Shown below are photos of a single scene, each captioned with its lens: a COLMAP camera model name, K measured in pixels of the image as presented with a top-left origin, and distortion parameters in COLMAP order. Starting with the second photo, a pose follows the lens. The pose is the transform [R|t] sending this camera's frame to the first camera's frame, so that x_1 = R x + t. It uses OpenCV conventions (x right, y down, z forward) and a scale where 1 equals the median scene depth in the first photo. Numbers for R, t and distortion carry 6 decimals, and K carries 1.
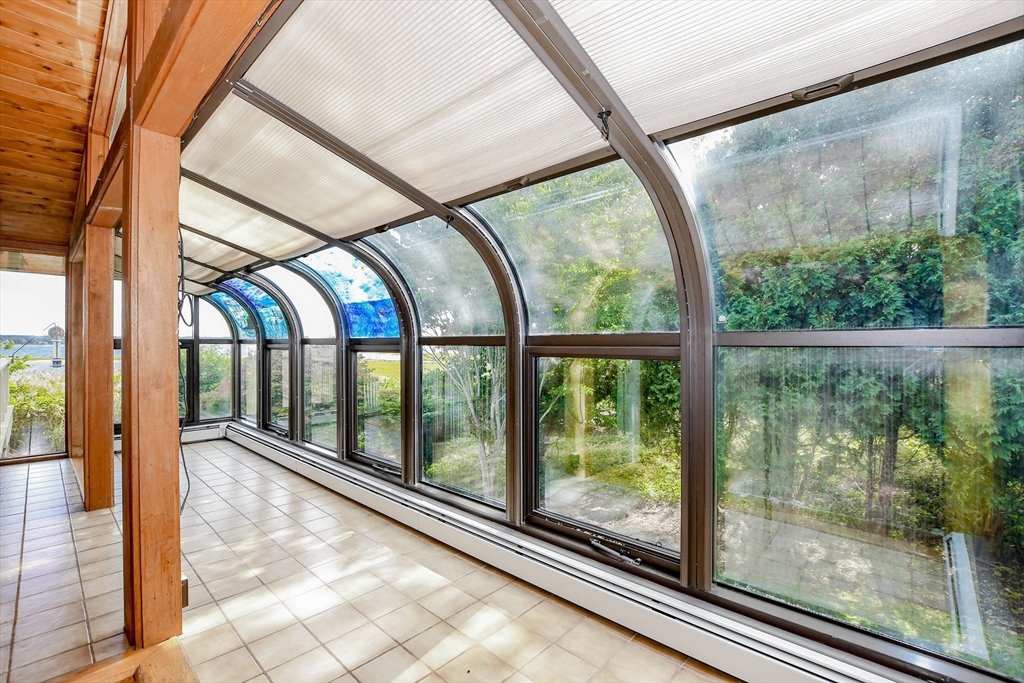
lens RADIAL K [[462.4, 0, 510.0], [0, 462.4, 341.8], [0, 0, 1]] dist [-0.035914, 0.007432]
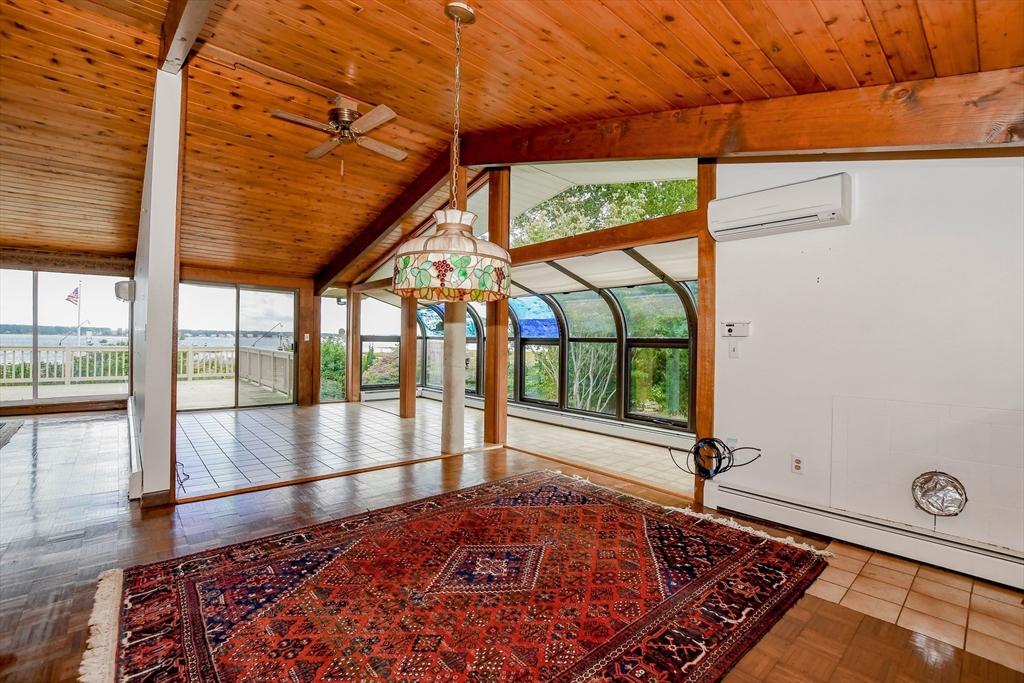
lens RADIAL K [[462.4, 0, 510.0], [0, 462.4, 341.8], [0, 0, 1]] dist [-0.035914, 0.007432]
pose [[0.994546, 0.014106, -0.103340, -0.303727], [-0.013622, 0.999893, 0.005385, 0.000376], [0.103405, -0.003948, 0.994631, -1.367629]]
